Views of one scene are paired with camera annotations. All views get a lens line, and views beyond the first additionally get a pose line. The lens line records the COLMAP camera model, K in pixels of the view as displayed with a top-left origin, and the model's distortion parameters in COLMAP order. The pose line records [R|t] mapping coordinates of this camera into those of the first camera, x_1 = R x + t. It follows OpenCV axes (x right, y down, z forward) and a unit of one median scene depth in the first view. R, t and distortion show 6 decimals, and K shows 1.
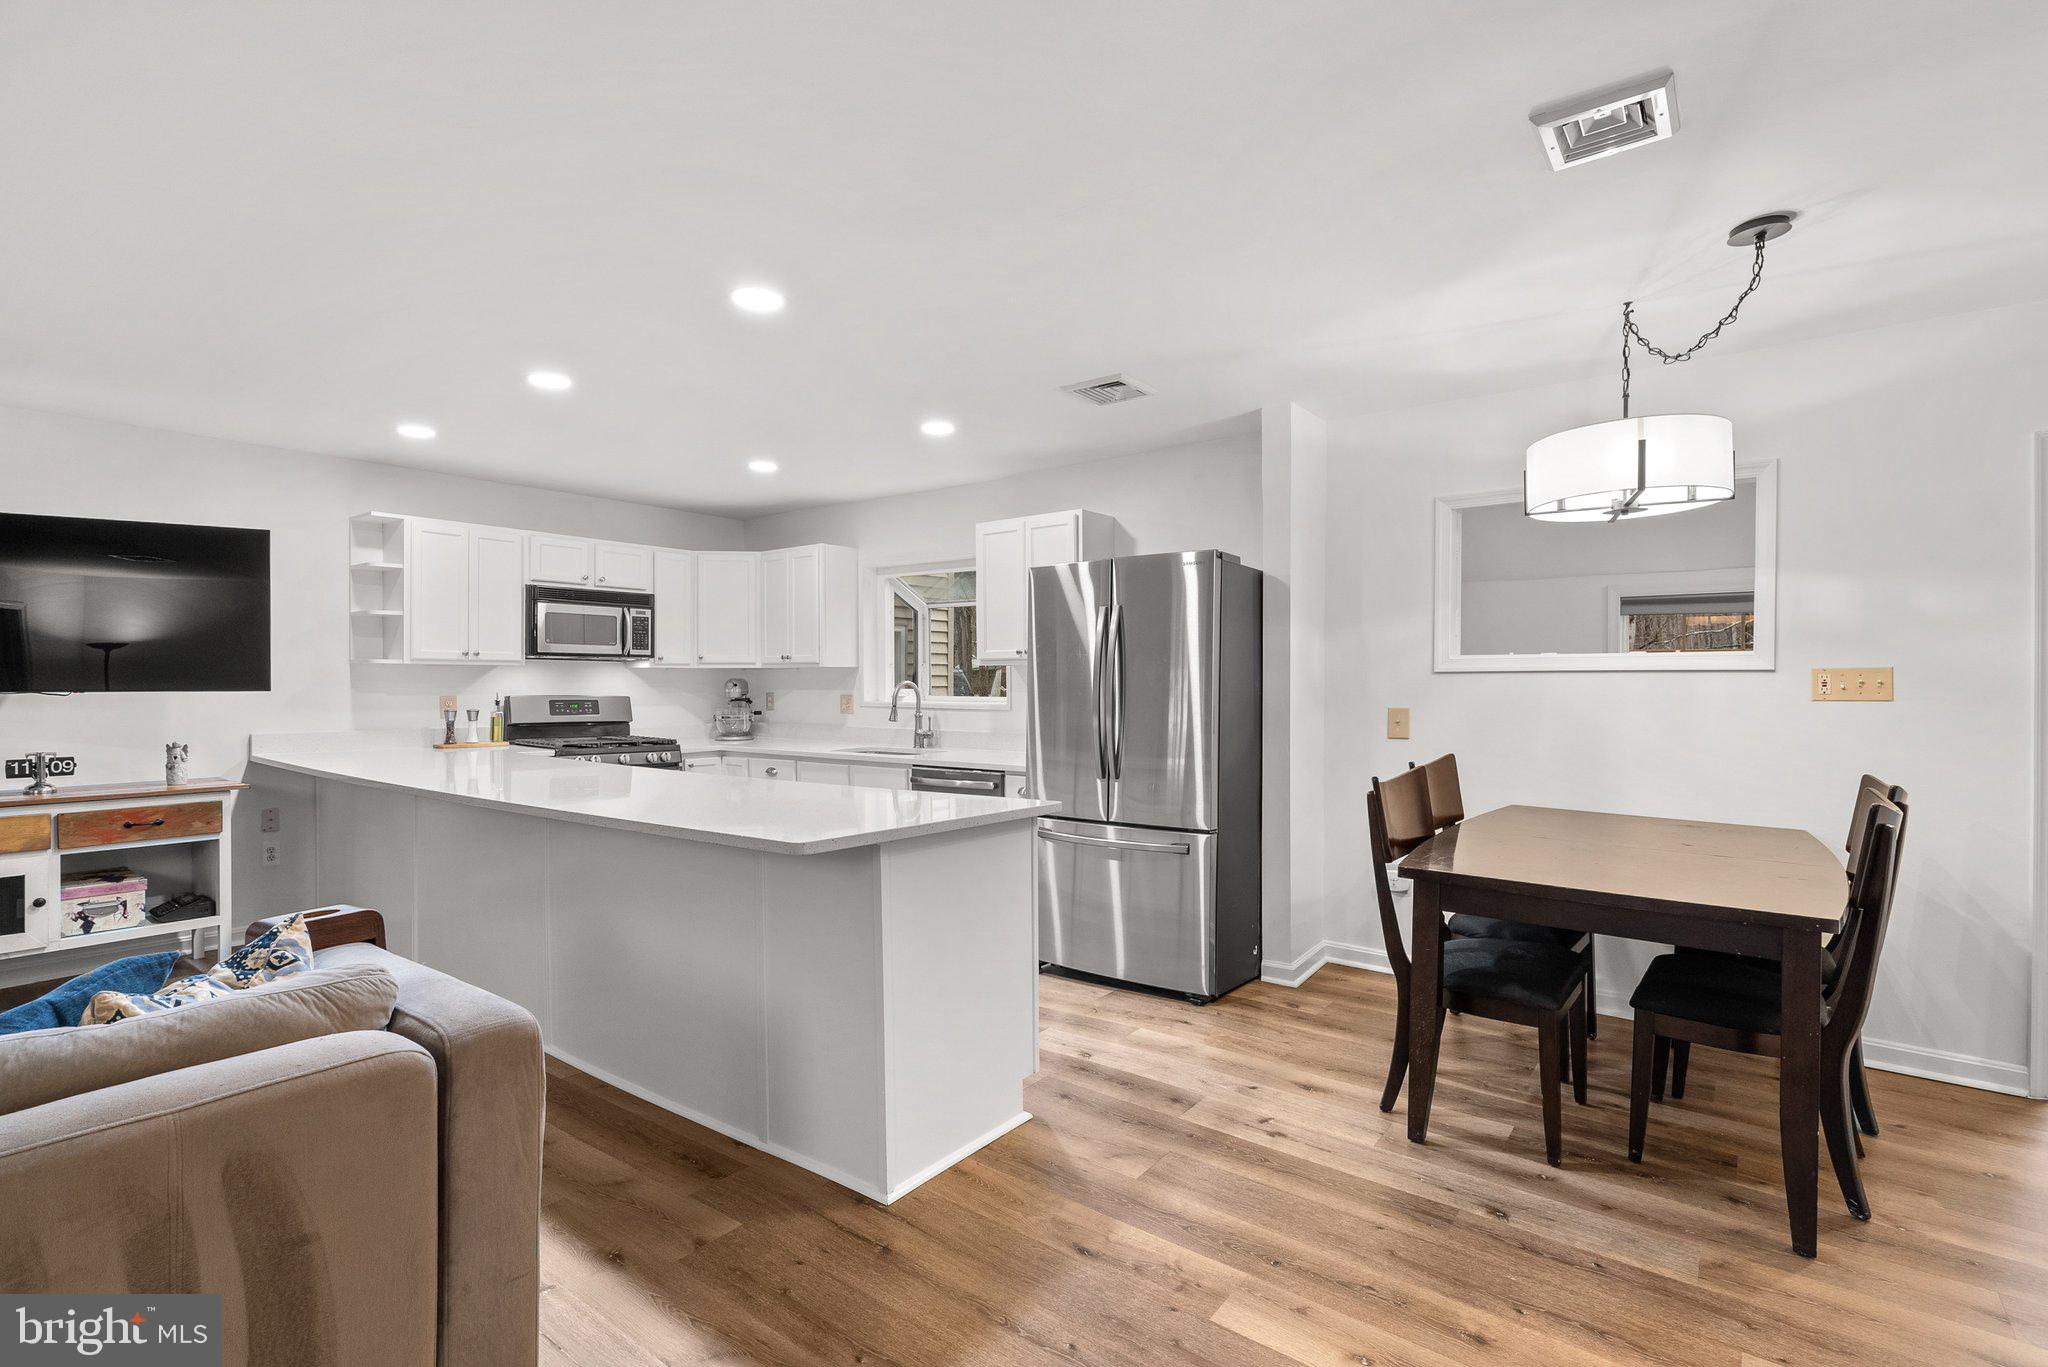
lens RADIAL K [[941.2, 0, 994.7], [0, 941.2, 686.3], [0, 0, 1]] dist [-0.002253, 0.000643]
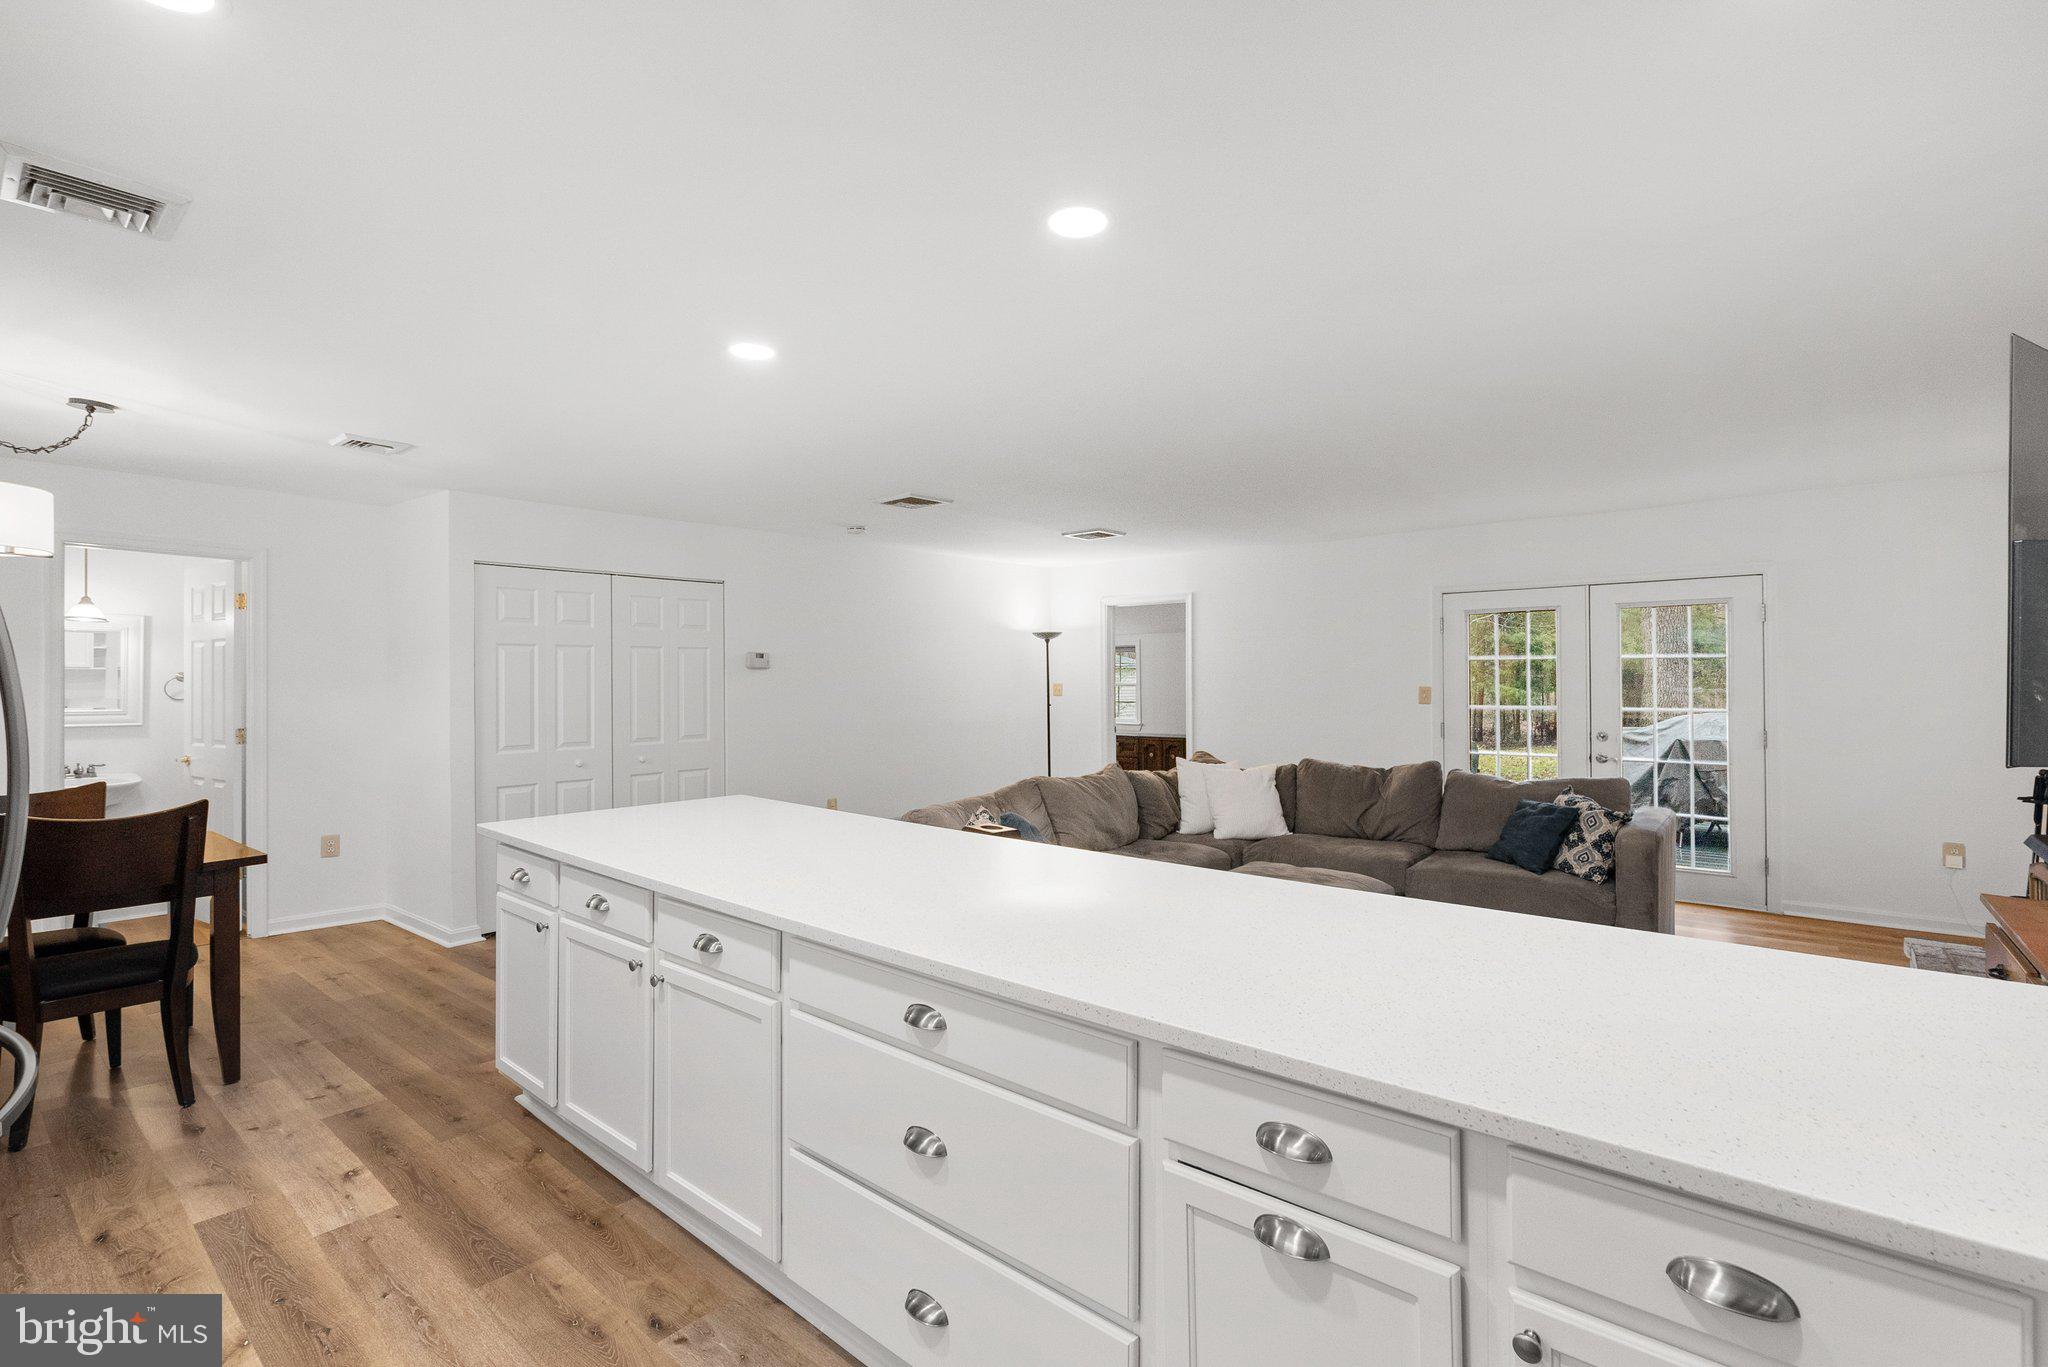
lens RADIAL K [[941.2, 0, 994.7], [0, 941.2, 686.3], [0, 0, 1]] dist [-0.002253, 0.000643]
pose [[-0.999273, 0.002571, 0.038041, -0.312067], [0.002798, 0.999979, 0.005904, -0.022575], [-0.038025, 0.006006, -0.999259, 1.133612]]
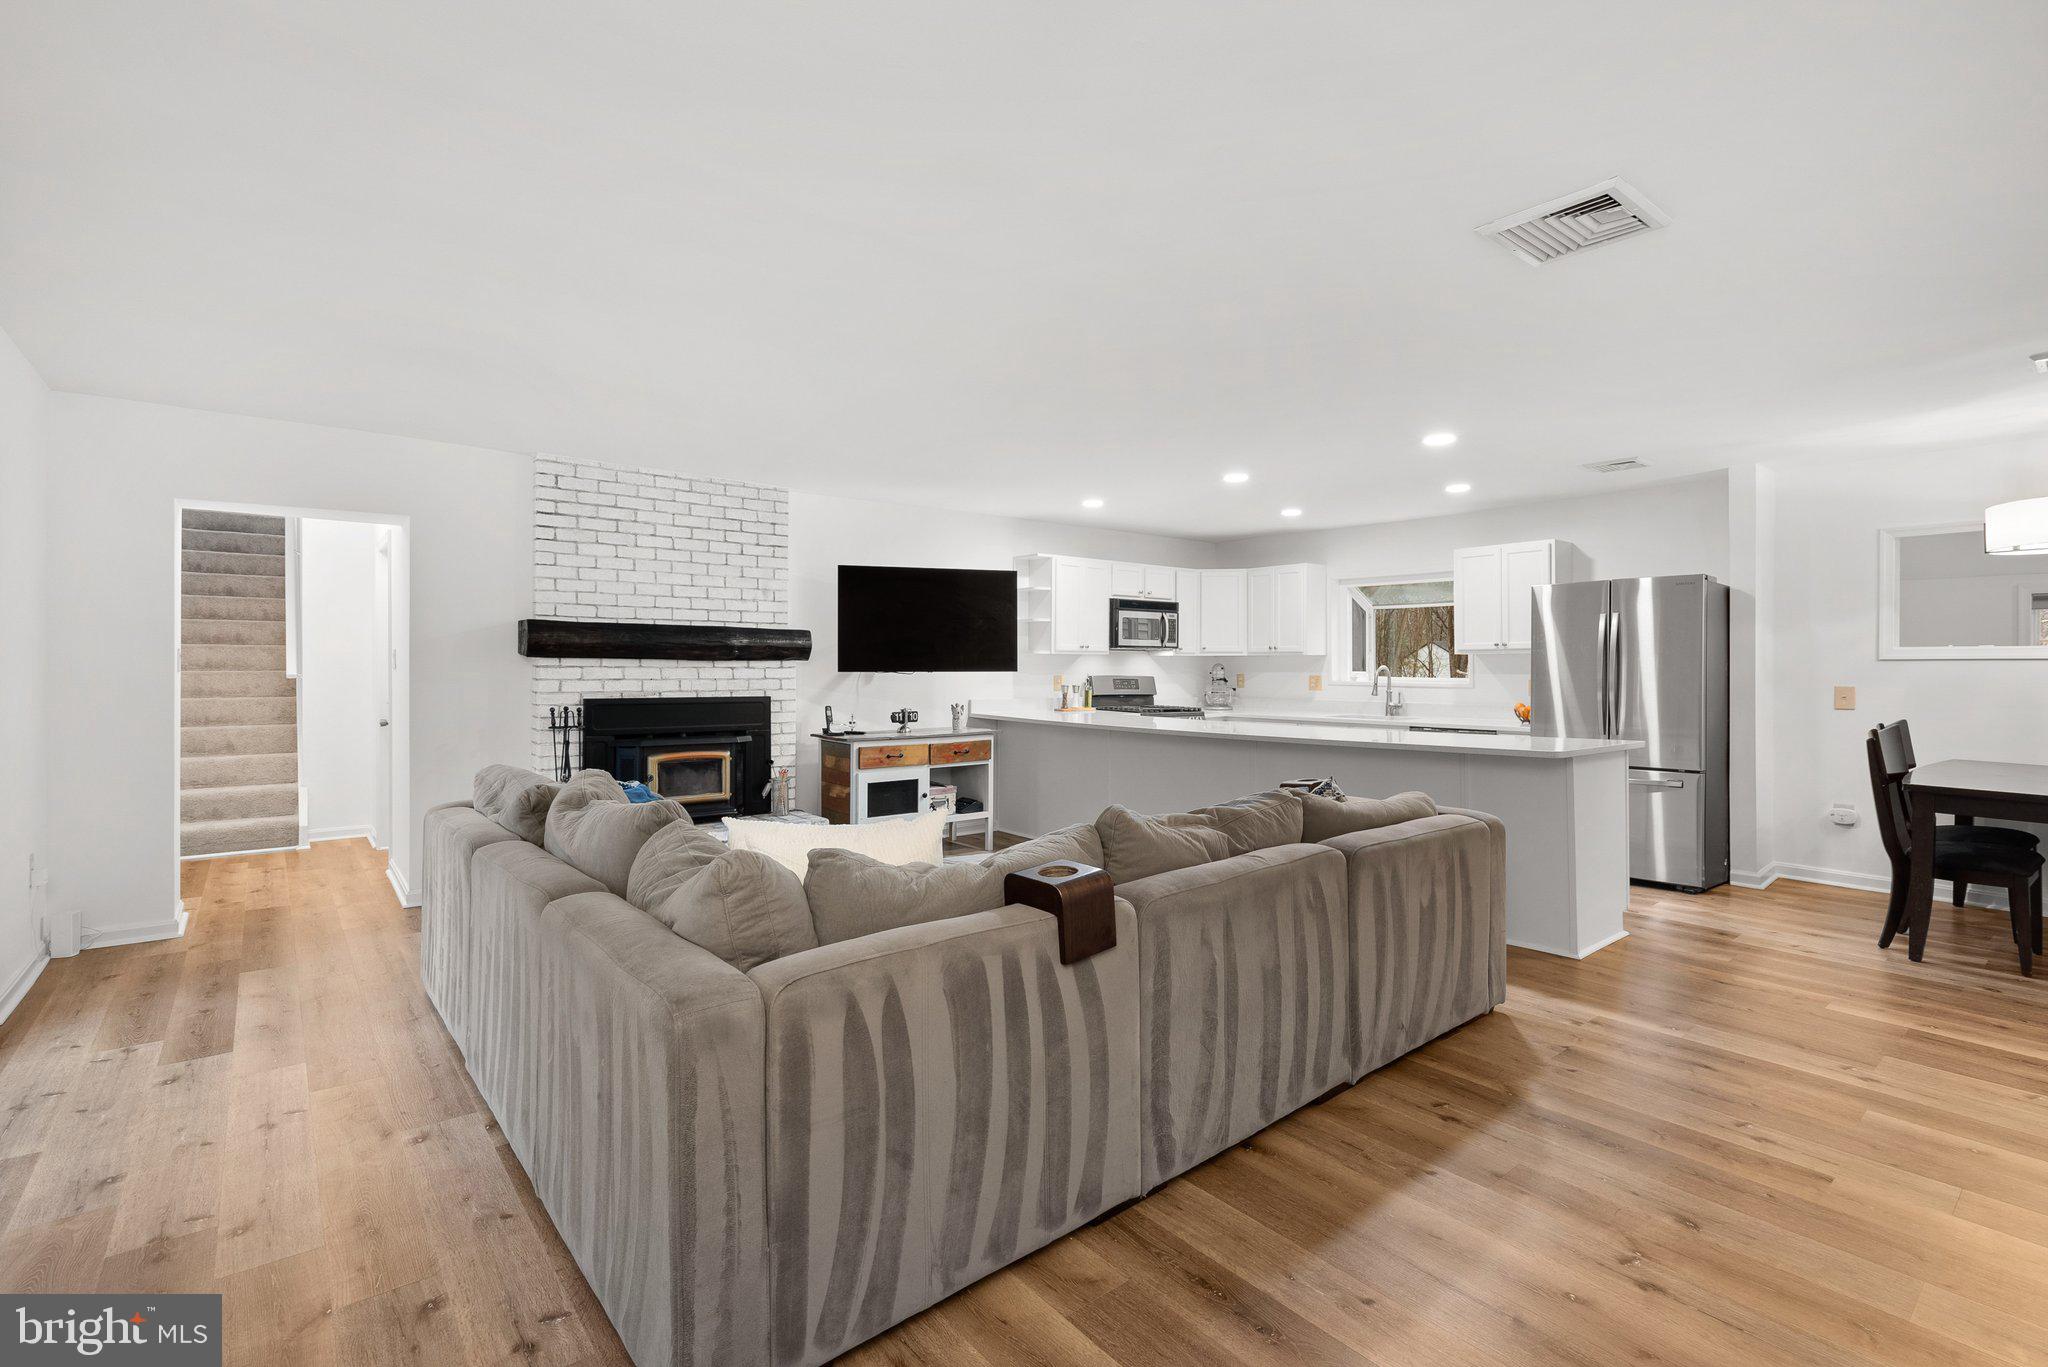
lens RADIAL K [[908.6, 0, 1018.8], [0, 908.6, 661.5], [0, 0, 1]] dist [-0.013272, 0.005577]
pose [[0.974866, 0.000082, -0.222791, -0.351593], [-0.002039, 0.999961, -0.008551, 0.000628], [0.222782, 0.008790, 0.974829, -0.418322]]
